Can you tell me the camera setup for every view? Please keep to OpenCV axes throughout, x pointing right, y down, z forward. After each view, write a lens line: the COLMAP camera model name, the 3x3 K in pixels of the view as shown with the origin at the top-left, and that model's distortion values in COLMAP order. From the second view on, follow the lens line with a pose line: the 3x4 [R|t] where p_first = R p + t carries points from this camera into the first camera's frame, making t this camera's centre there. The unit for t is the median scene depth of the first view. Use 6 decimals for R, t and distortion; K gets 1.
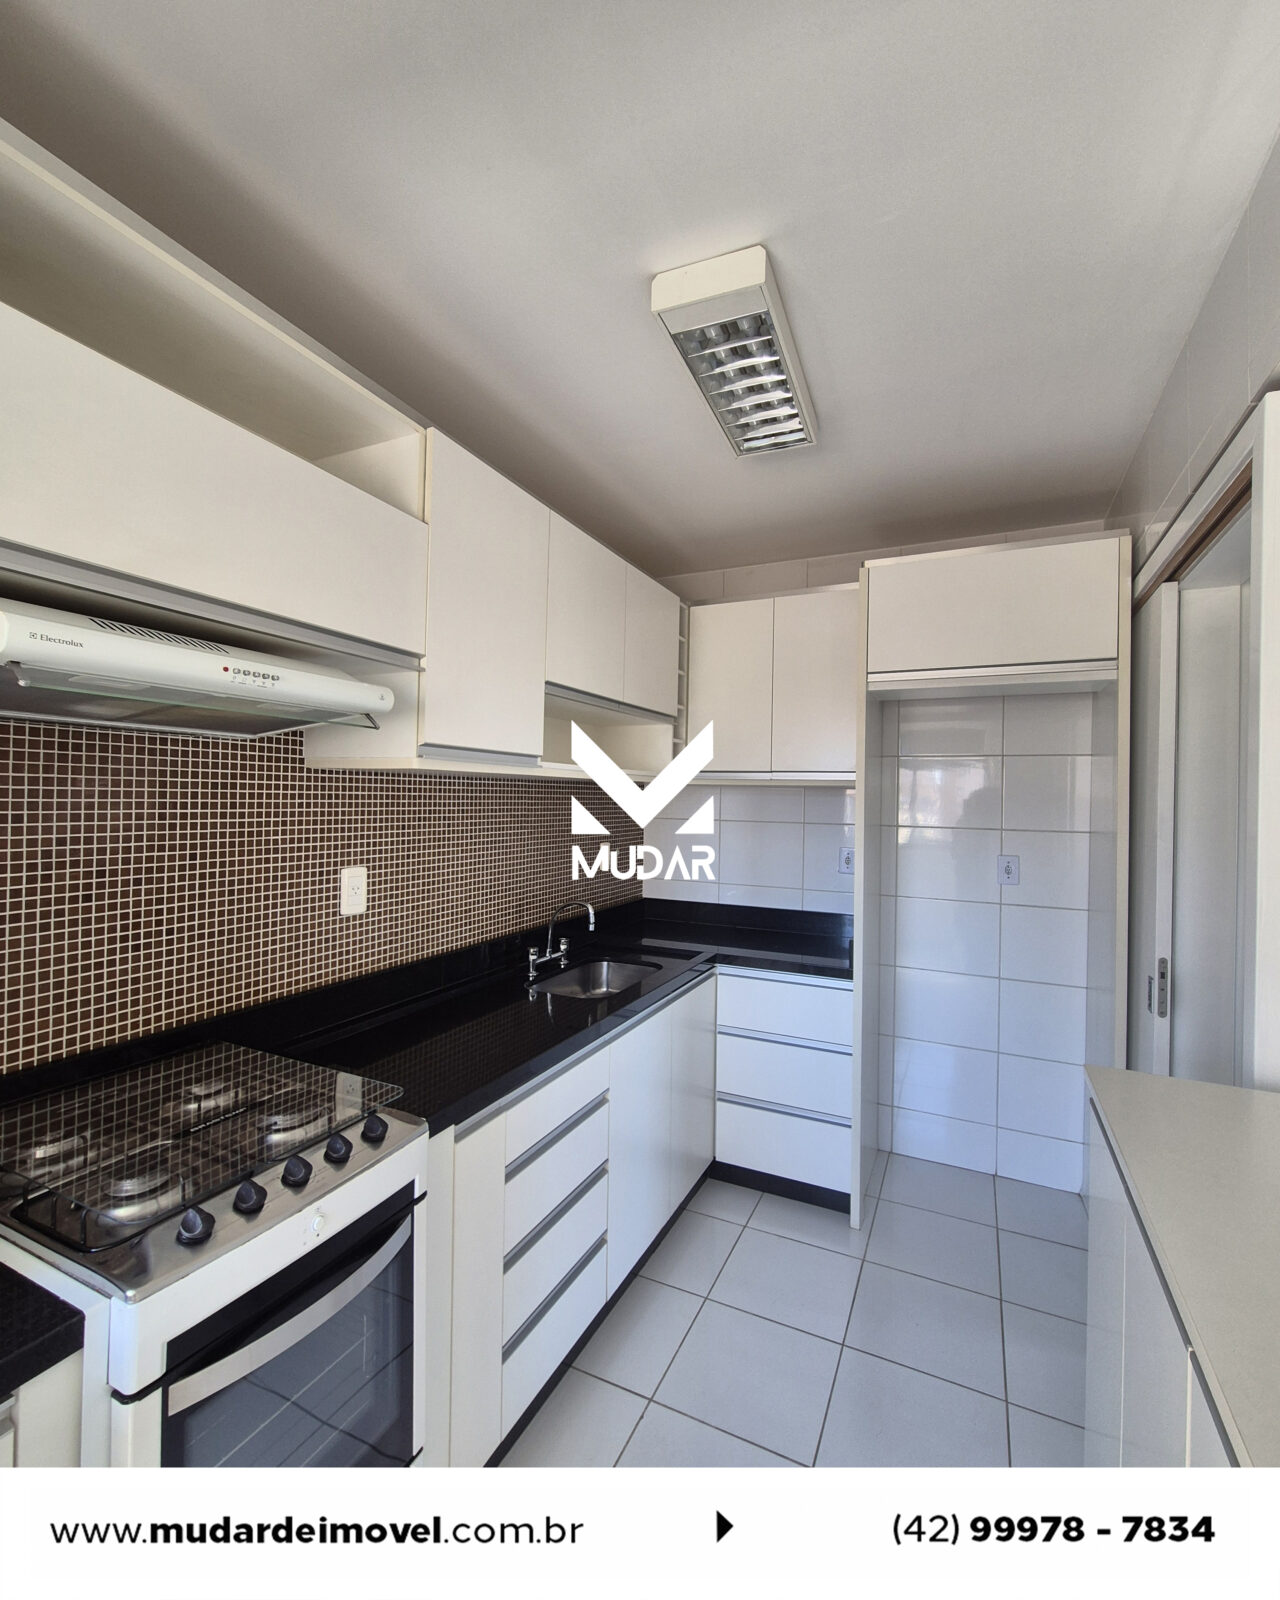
lens RADIAL K [[703.7, 0, 637.6], [0, 703.7, 793.9], [0, 0, 1]] dist [-0.006976, 0.005639]
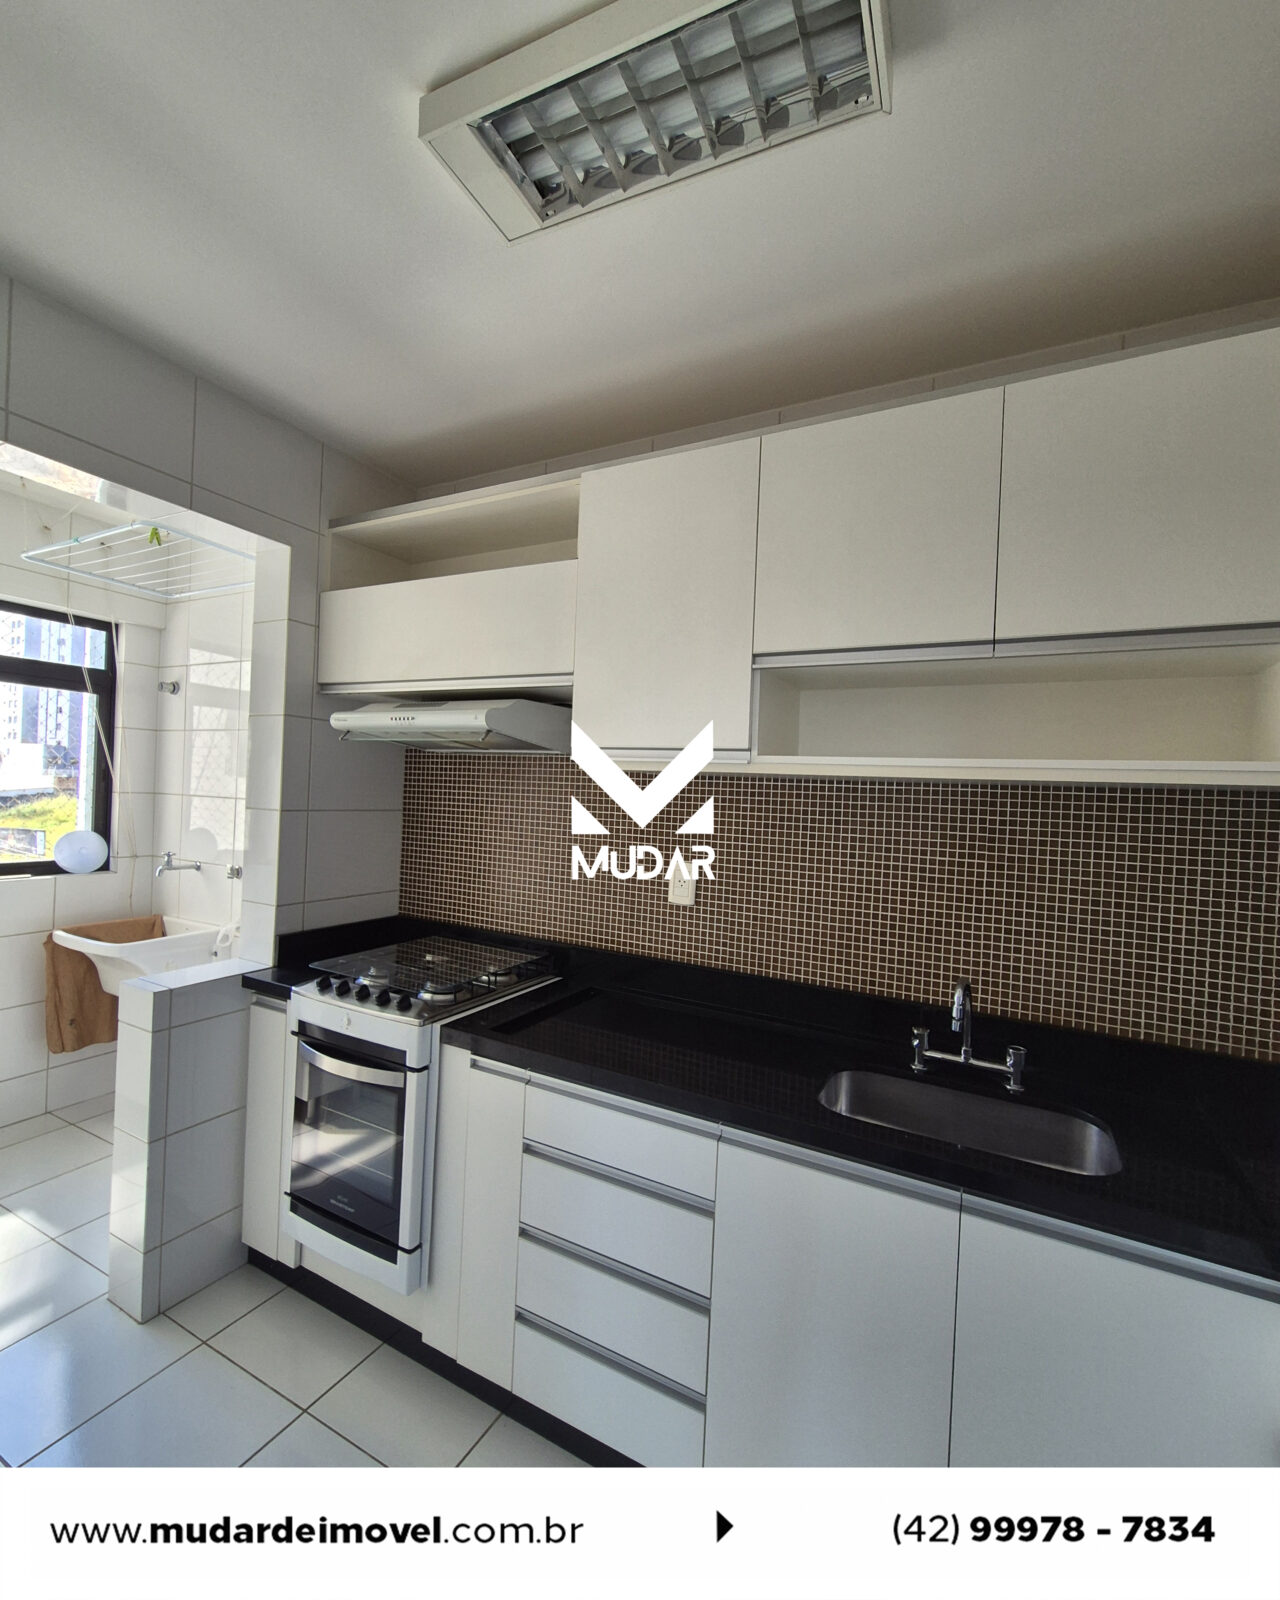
lens RADIAL K [[706.7, 0, 634.4], [0, 706.7, 794.6], [0, 0, 1]] dist [0.000556, -0.000610]
pose [[-0.043627, -0.015792, -0.998923, 0.657652], [-0.039493, 0.999121, -0.014071, 0.015057], [0.998267, 0.038837, -0.044213, 0.889154]]
